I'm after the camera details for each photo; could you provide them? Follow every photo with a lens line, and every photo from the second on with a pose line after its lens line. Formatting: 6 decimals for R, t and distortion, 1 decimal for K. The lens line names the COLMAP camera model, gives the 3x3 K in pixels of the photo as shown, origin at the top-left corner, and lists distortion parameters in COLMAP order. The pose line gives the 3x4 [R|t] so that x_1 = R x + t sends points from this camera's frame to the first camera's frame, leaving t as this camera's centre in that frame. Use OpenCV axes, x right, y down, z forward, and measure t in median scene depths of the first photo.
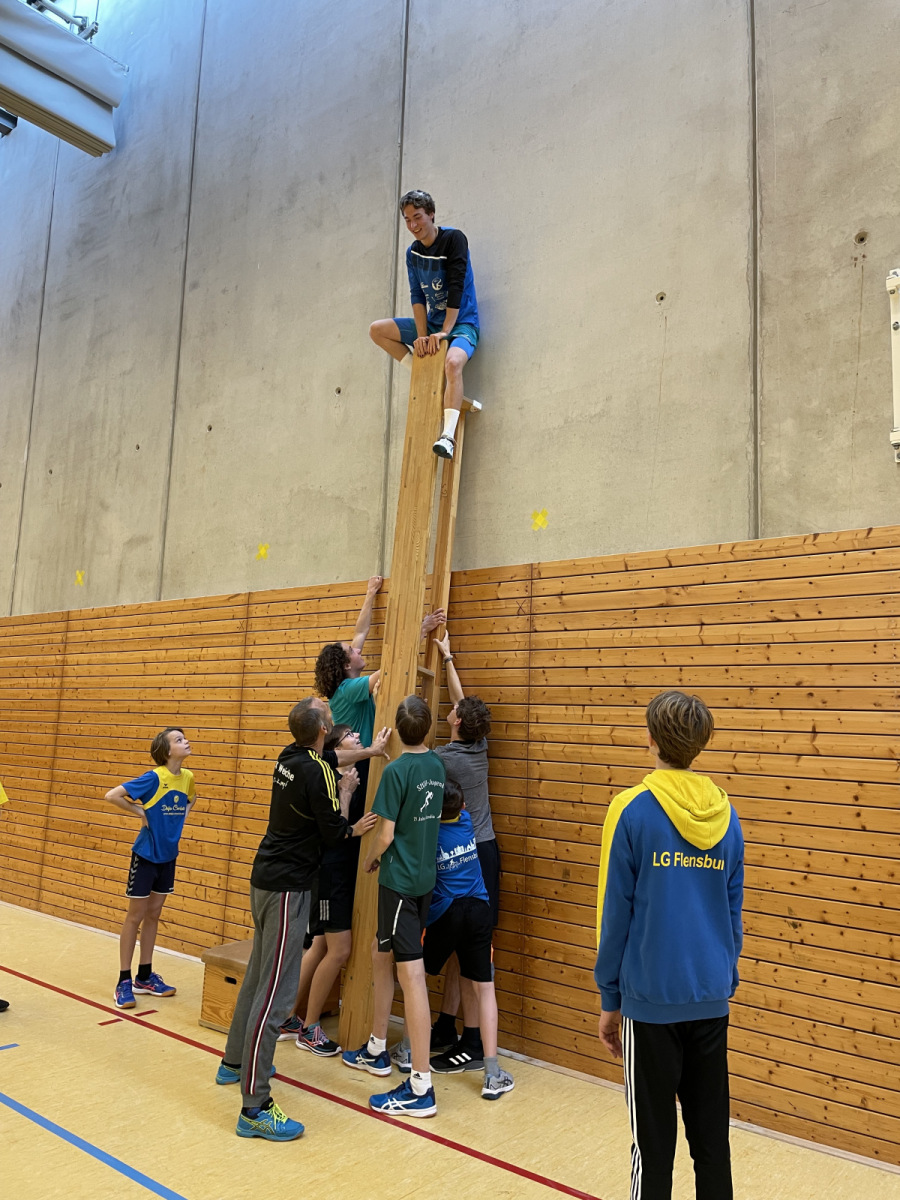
lens RADIAL K [[905.5, 0, 467.6], [0, 905.5, 599.6], [0, 0, 1]] dist [0.103147, -0.131539]
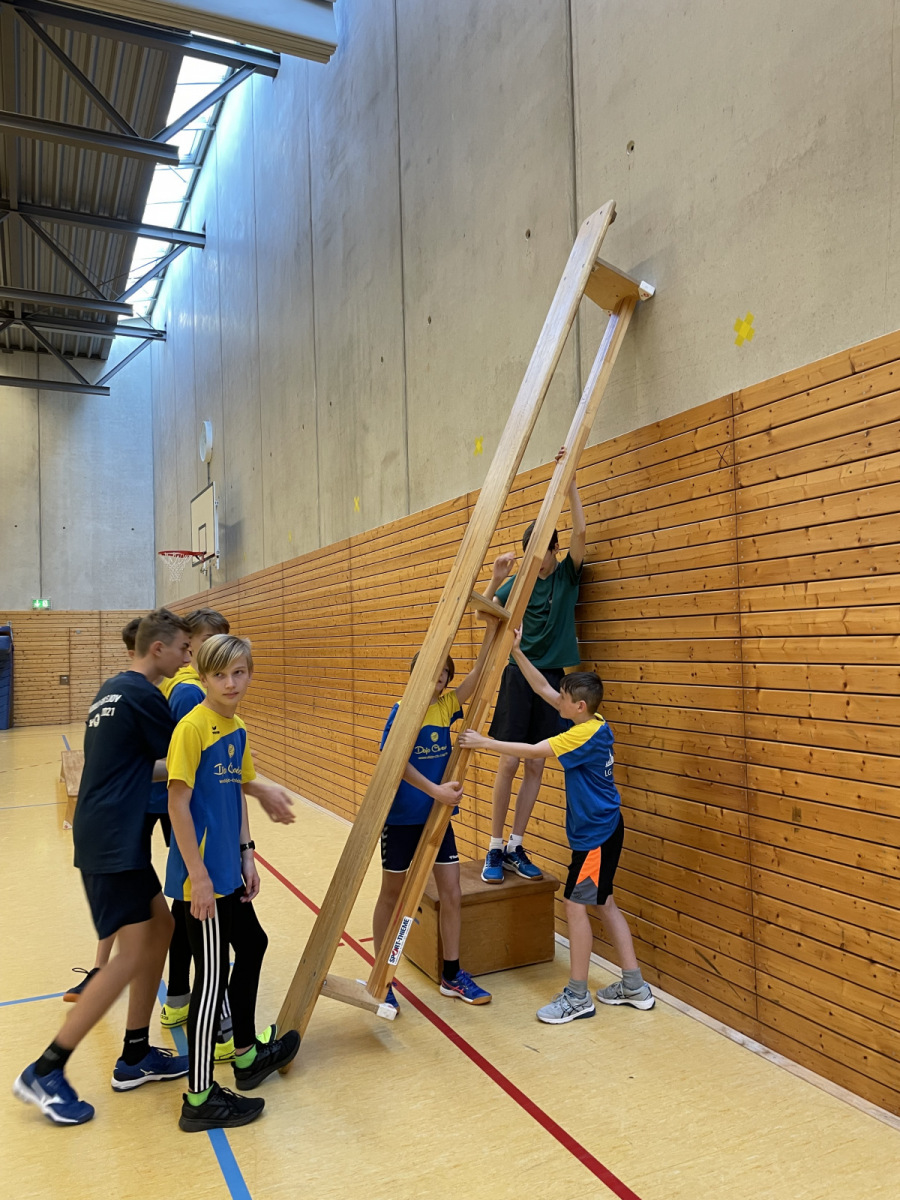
lens RADIAL K [[907.0, 0, 464.3], [0, 907.0, 609.7], [0, 0, 1]] dist [0.096165, -0.121284]
pose [[0.890812, -0.075073, -0.448128, 0.193711], [0.120670, 0.989928, 0.074035, 0.050033], [0.438056, -0.120027, 0.890899, 0.237359]]
